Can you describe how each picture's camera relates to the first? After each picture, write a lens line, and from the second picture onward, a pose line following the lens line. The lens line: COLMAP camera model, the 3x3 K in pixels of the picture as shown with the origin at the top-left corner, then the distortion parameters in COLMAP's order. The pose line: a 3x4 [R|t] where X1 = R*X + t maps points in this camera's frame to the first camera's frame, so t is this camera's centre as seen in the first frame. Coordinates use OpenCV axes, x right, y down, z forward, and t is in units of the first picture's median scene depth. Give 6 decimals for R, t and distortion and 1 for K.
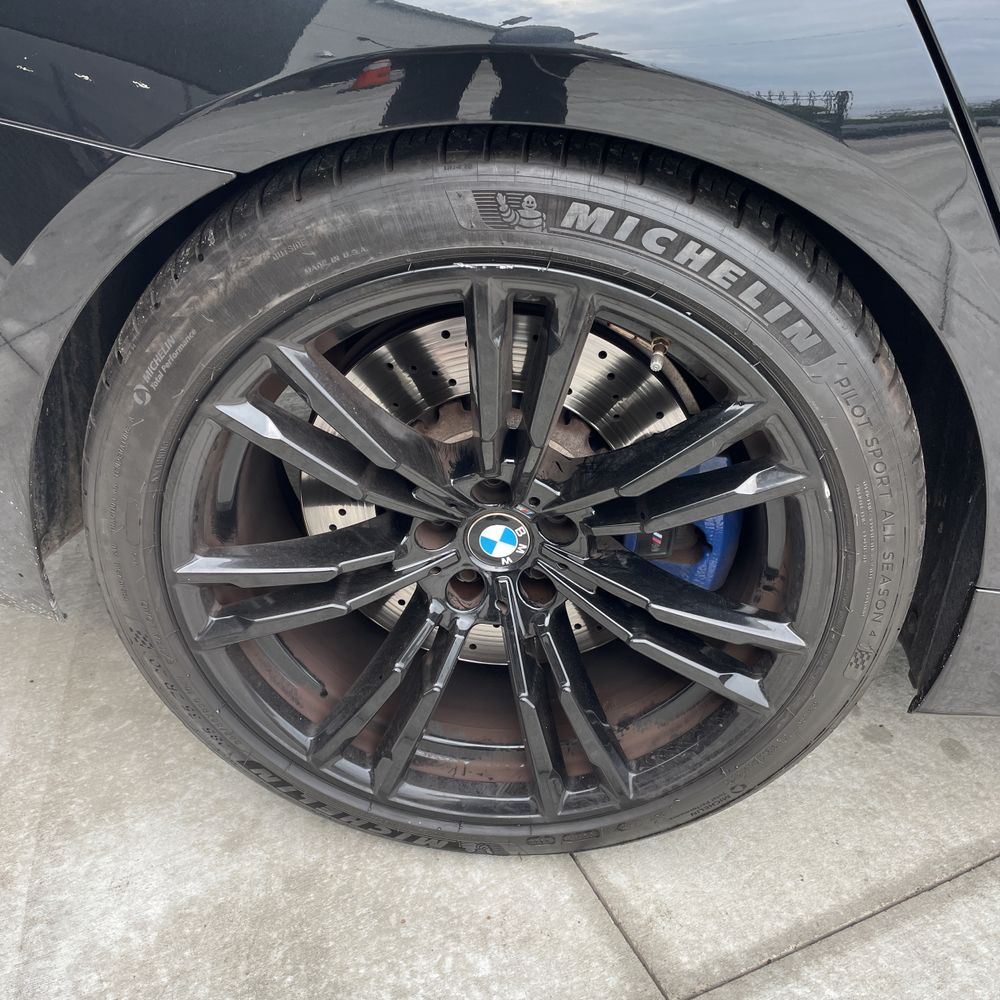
lens RADIAL K [[967.7, 0, 504.0], [0, 967.7, 505.7], [0, 0, 1]] dist [0.005332, 0.000000]
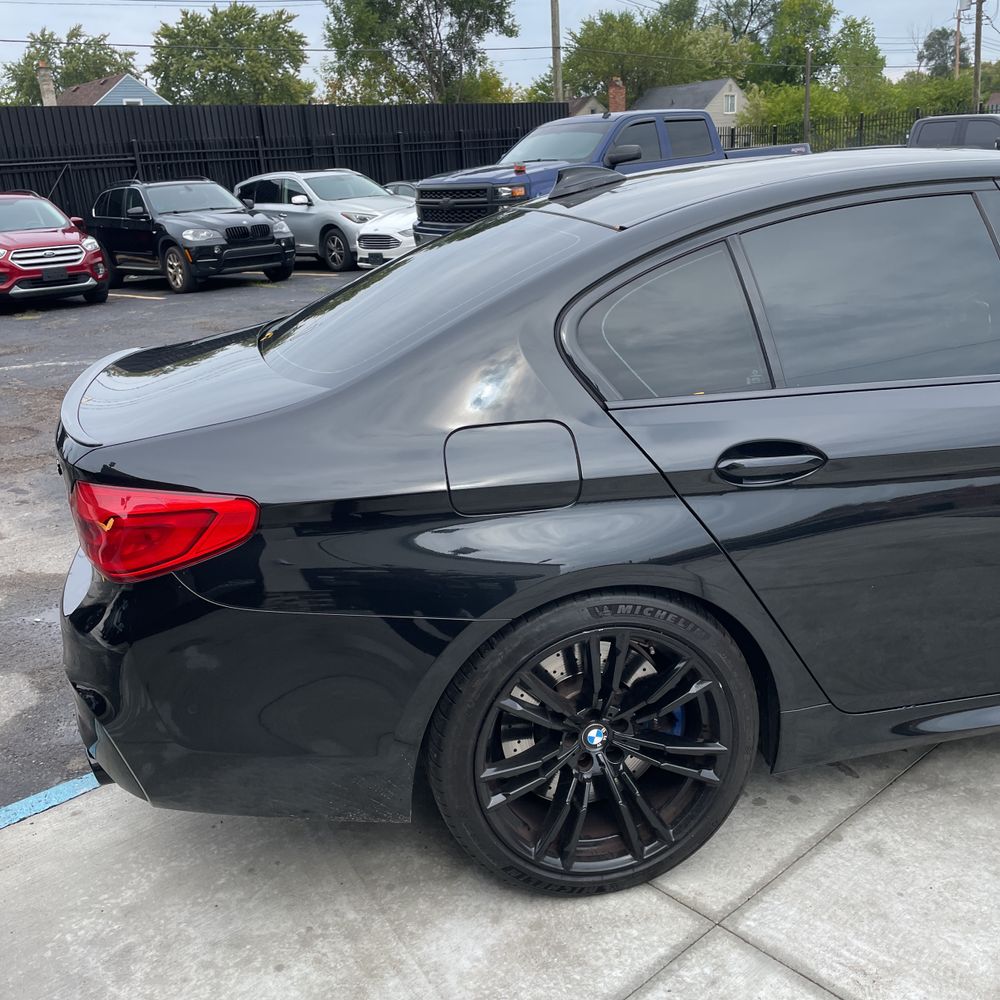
lens RADIAL K [[1014.5, 0, 484.5], [0, 1014.5, 479.6], [0, 0, 1]] dist [0.027208, 0.000000]
pose [[0.957353, -0.160531, 0.240221, -0.778042], [0.221791, 0.941174, -0.254953, 0.018995], [-0.185162, 0.297359, 0.936639, -1.499524]]
